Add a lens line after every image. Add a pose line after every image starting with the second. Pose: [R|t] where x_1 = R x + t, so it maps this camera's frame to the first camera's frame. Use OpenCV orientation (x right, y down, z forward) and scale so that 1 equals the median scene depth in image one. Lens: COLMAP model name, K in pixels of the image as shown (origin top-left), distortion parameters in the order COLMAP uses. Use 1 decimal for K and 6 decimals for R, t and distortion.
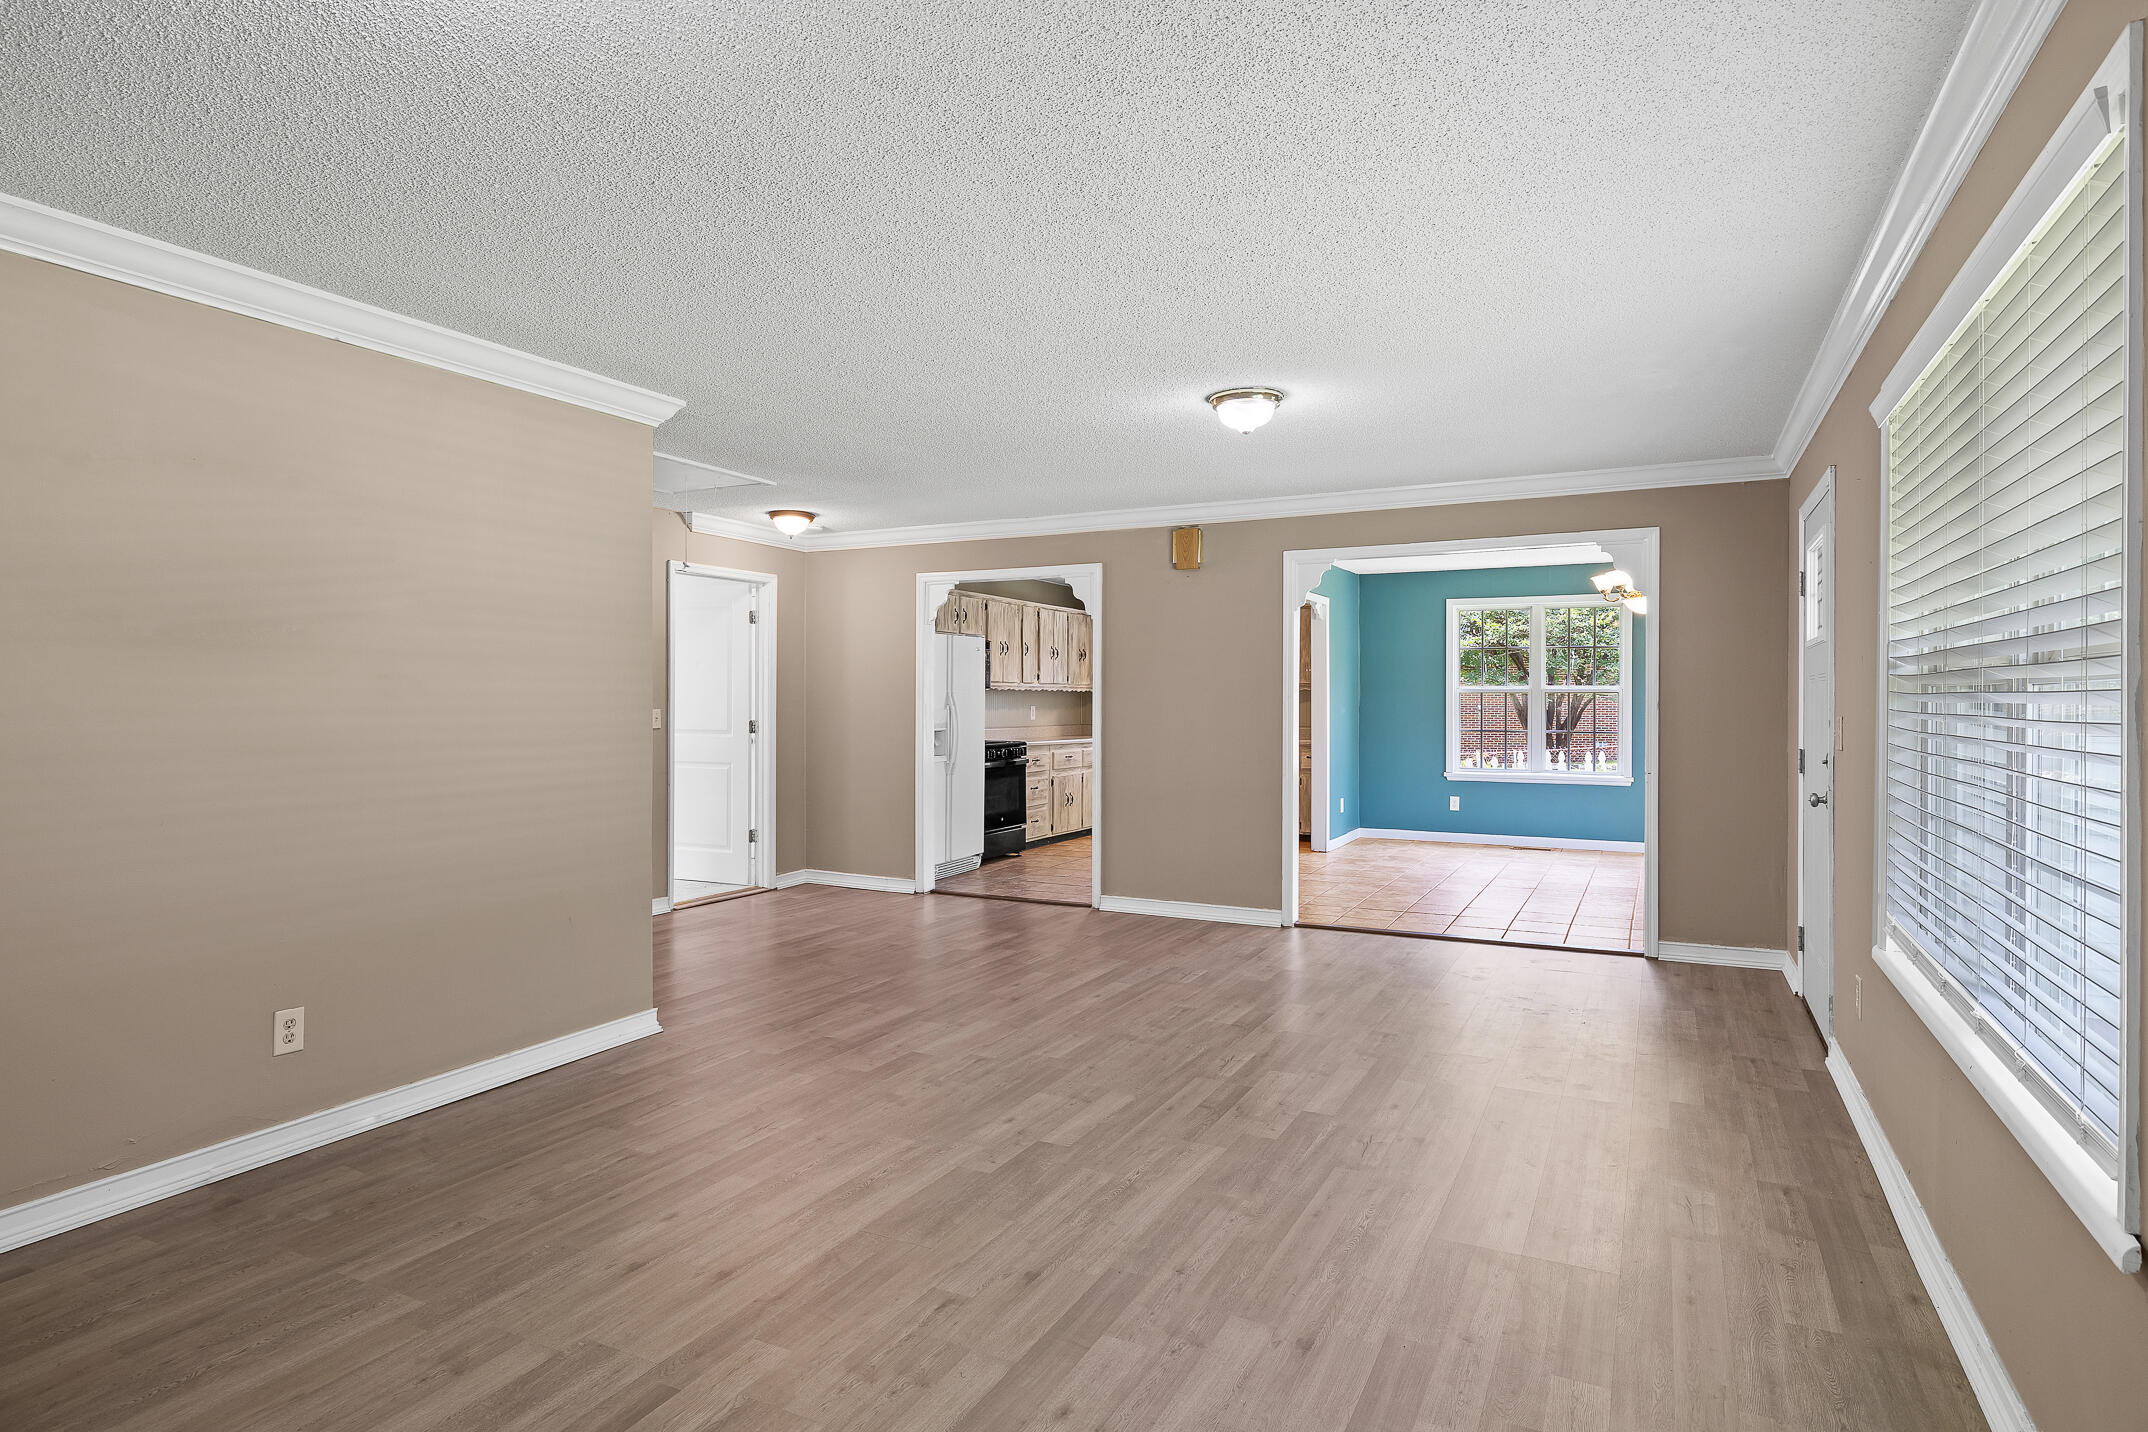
lens RADIAL K [[1154.9, 0, 1074.0], [0, 1154.9, 716.0], [0, 0, 1]] dist [0.000470, -0.000171]
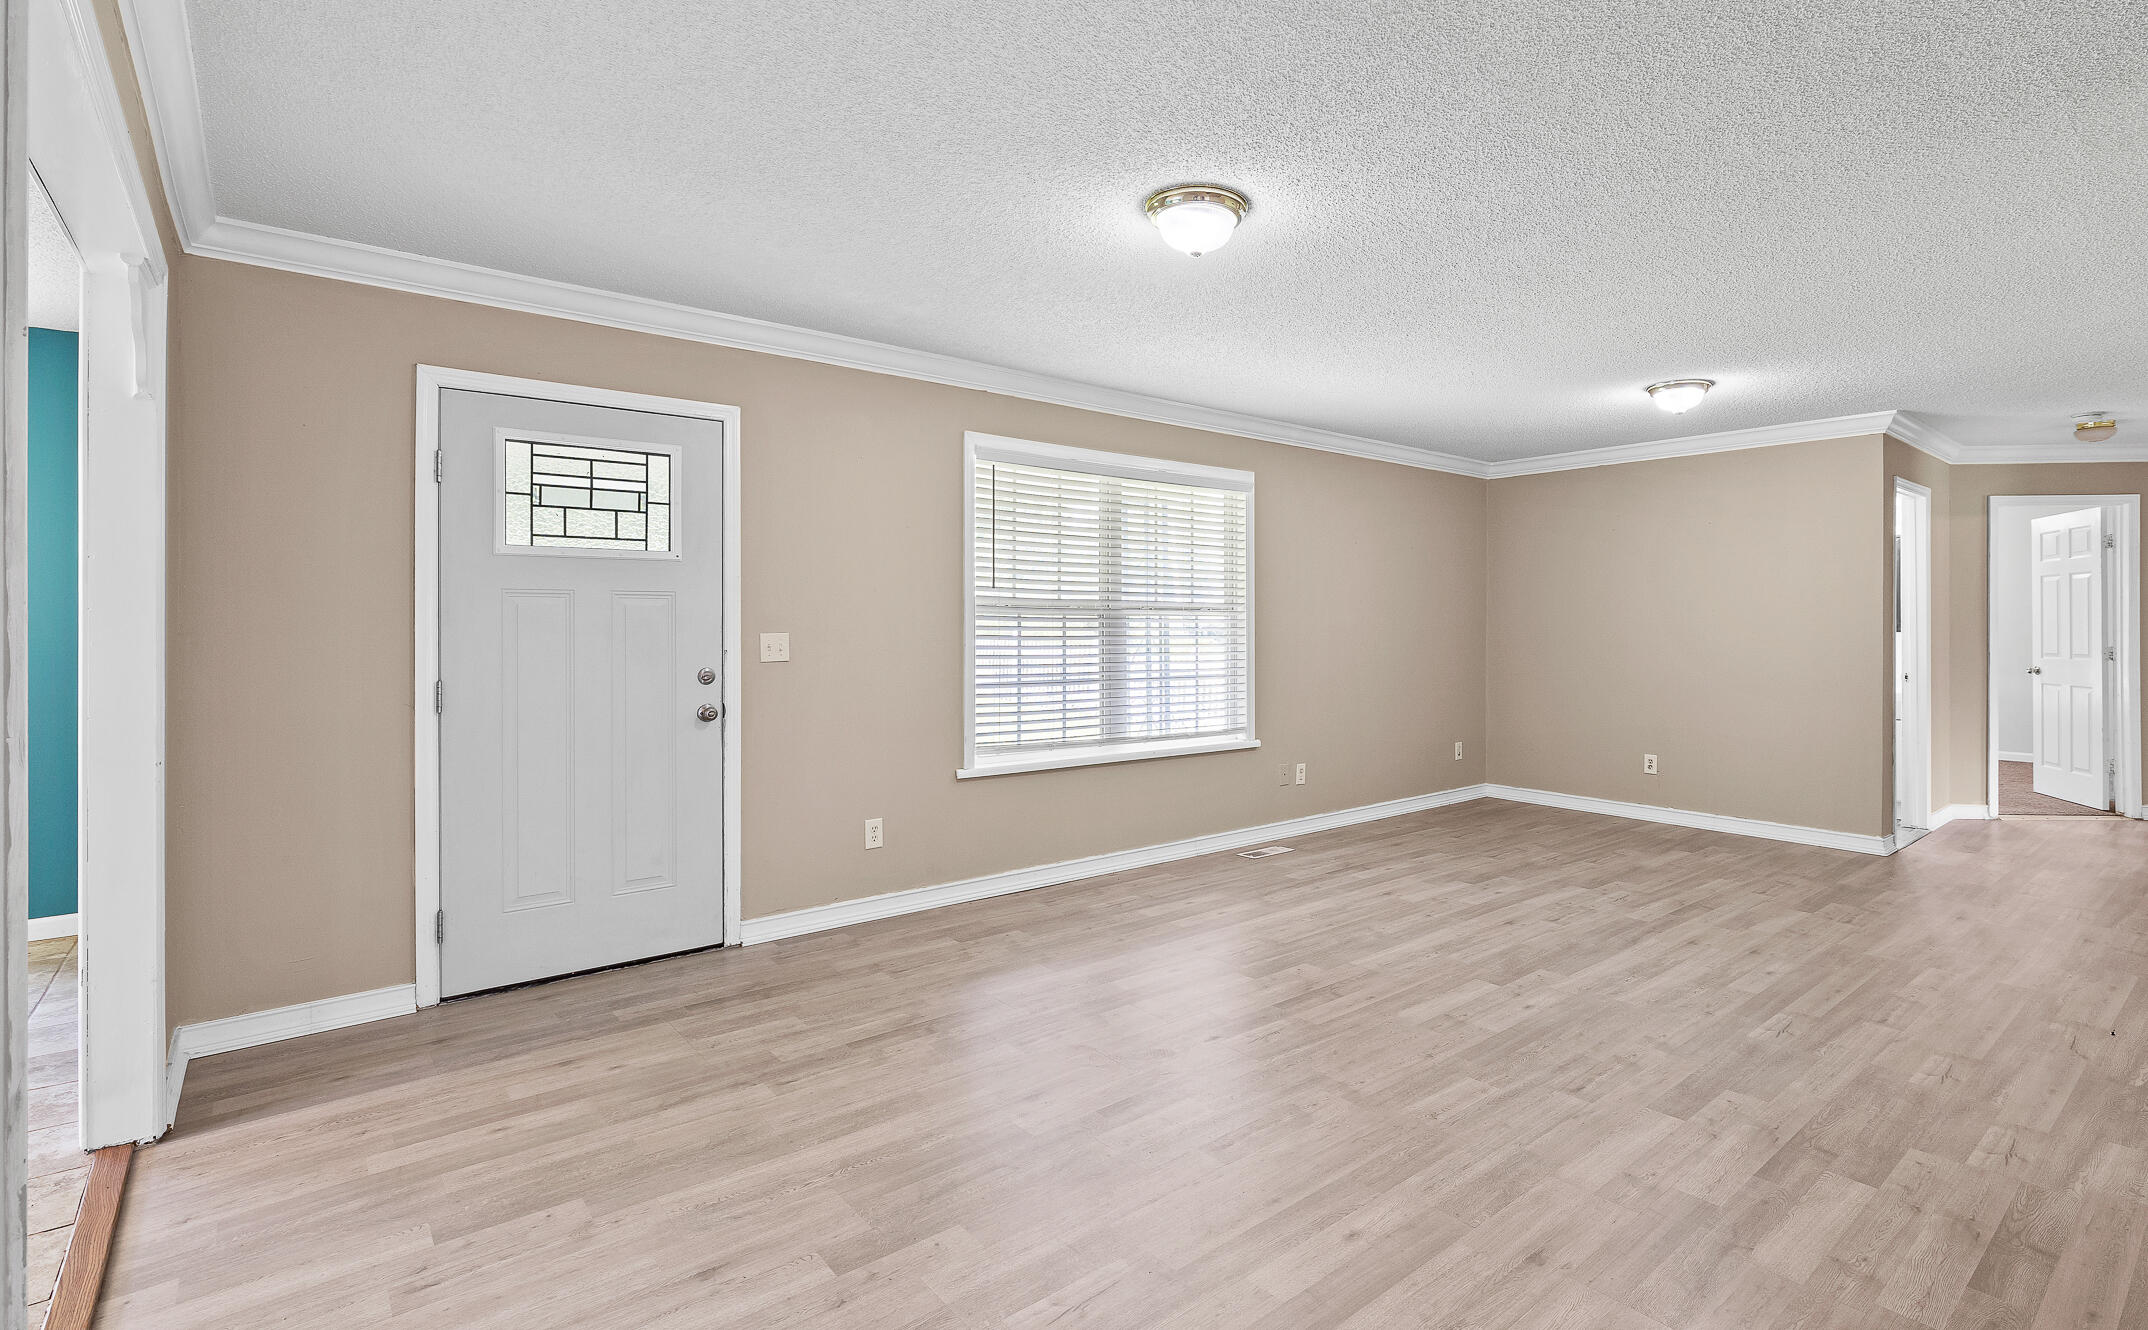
lens RADIAL K [[1017.5, 0, 1139.8], [0, 1017.5, 635.2], [0, 0, 1]] dist [-0.006470, 0.001042]
pose [[-0.923511, -0.005312, 0.383536, -0.077960], [0.003339, 0.999755, 0.021885, -0.020343], [-0.383558, 0.021491, -0.923267, 1.899483]]
